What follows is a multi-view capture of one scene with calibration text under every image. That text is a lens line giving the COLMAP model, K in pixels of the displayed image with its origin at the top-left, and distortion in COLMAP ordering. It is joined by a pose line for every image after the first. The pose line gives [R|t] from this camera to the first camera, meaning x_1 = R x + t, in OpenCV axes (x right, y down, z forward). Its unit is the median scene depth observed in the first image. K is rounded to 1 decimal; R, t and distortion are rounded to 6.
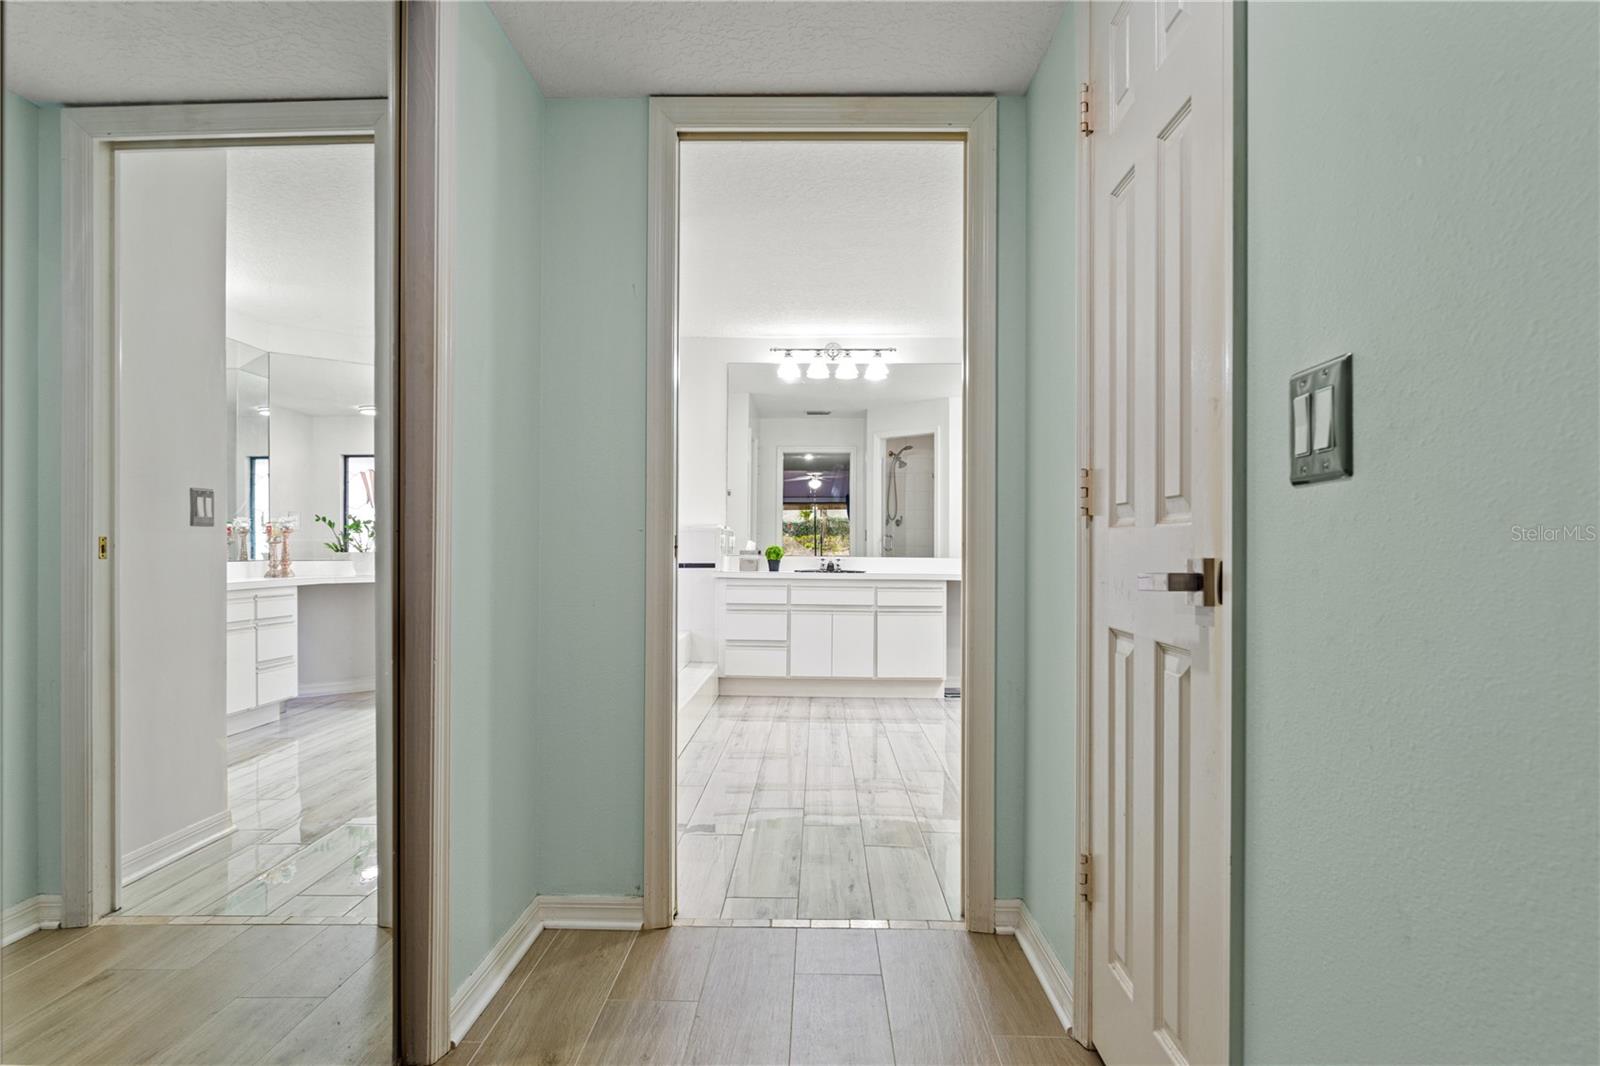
lens RADIAL K [[938.3, 0, 800.0], [0, 938.3, 533.0], [0, 0, 1]] dist [-0.000193, -0.000004]
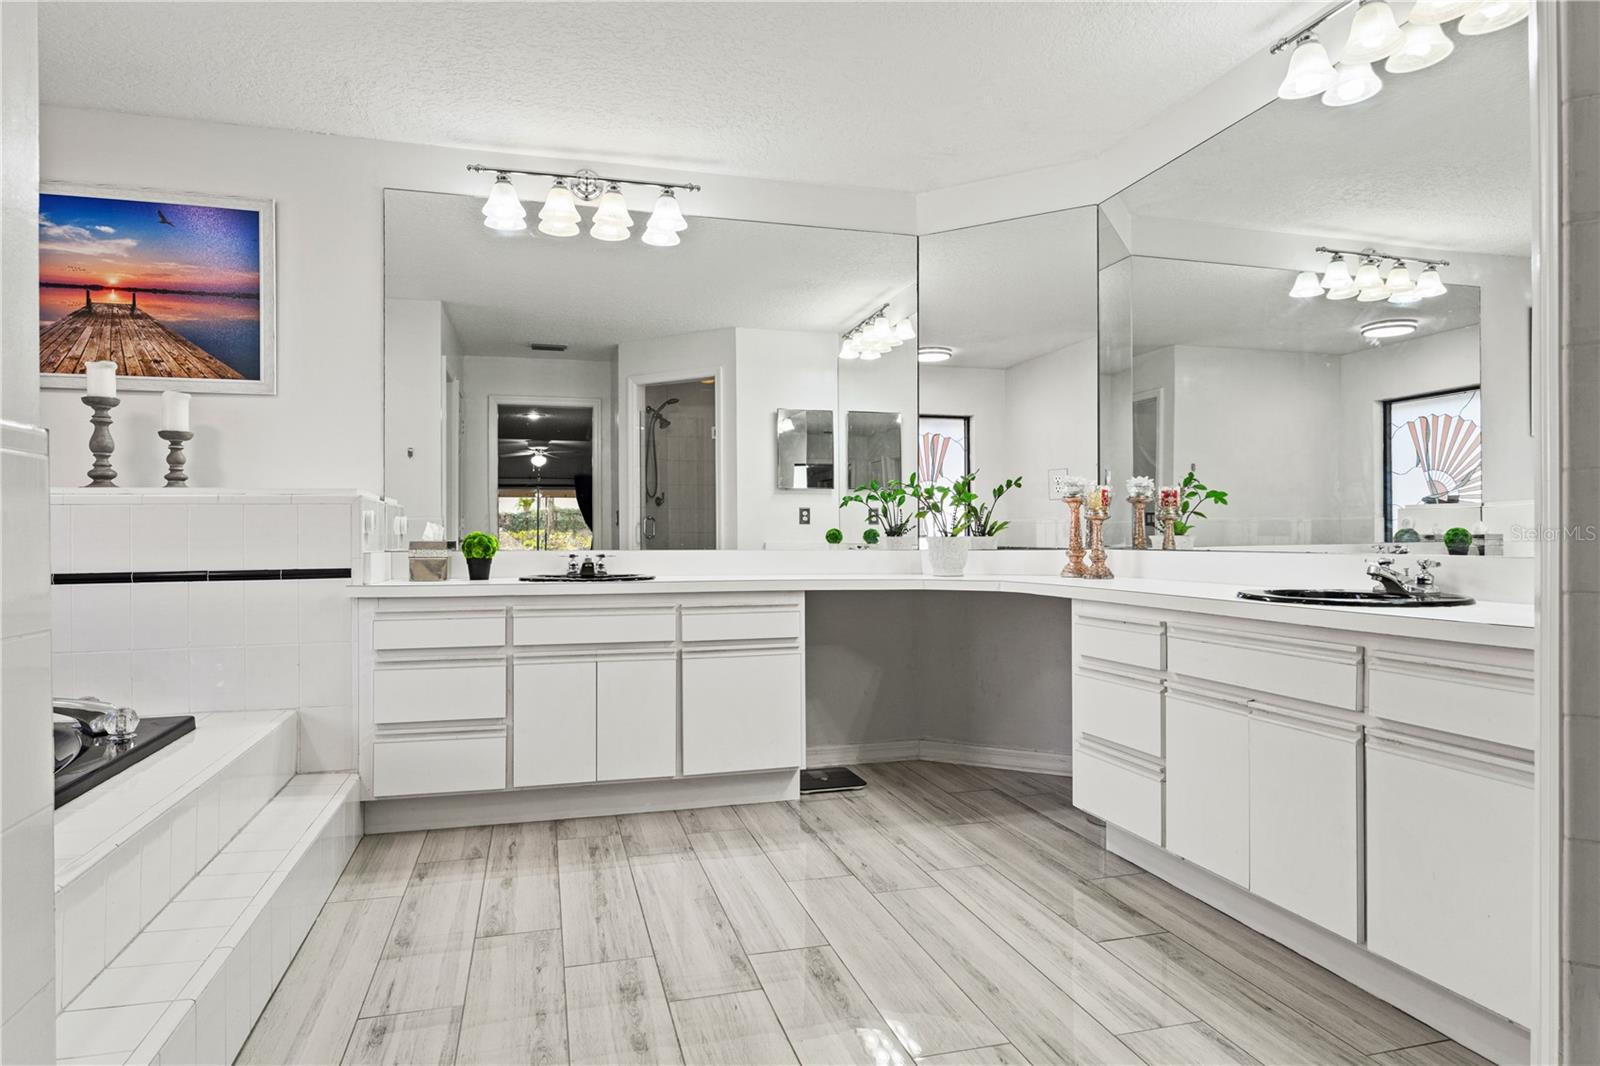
lens RADIAL K [[931.2, 0, 800.0], [0, 931.2, 533.0], [0, 0, 1]] dist [-0.016631, 0.000150]
pose [[0.957002, -0.010633, 0.289886, -0.005979], [0.007371, 0.999897, 0.012343, 0.008966], [-0.289988, -0.009675, 0.956981, 0.441275]]
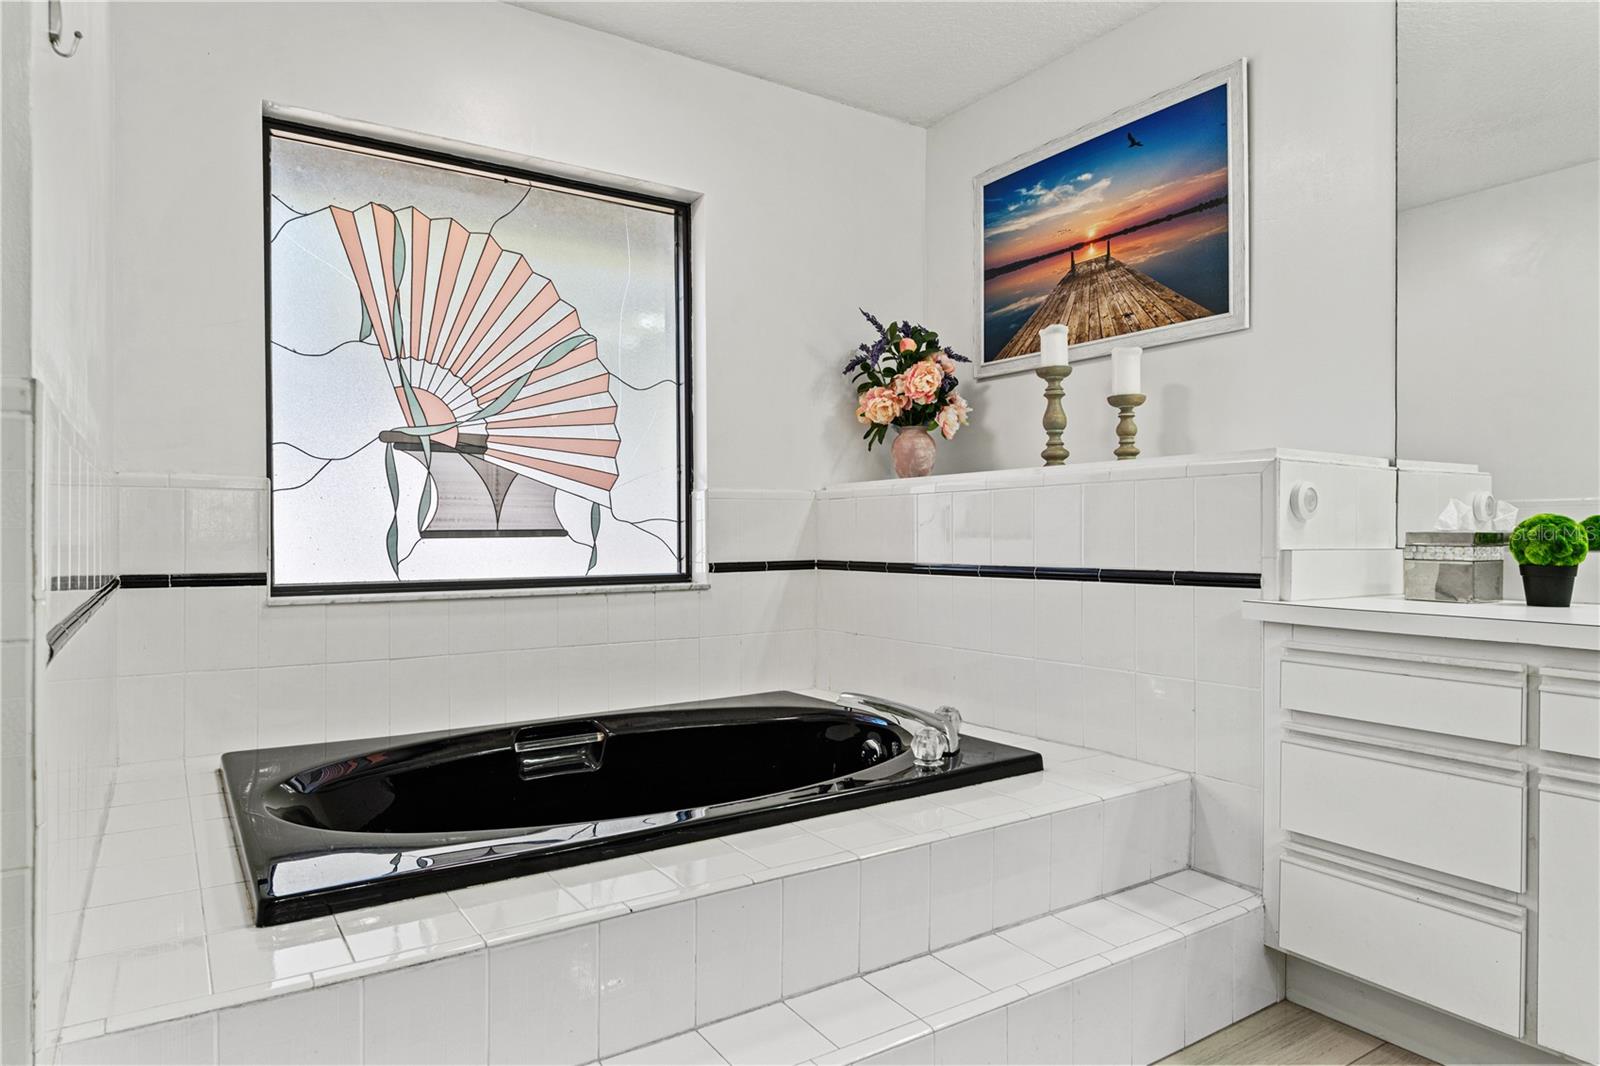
lens RADIAL K [[966.0, 0, 800.0], [0, 966.0, 533.0], [0, 0, 1]] dist [-0.008041, -0.003912]
pose [[0.565594, -0.007071, -0.824654, 0.081908], [0.015672, 0.999875, 0.002175, 0.014775], [0.824535, -0.014154, 0.565634, 0.652790]]
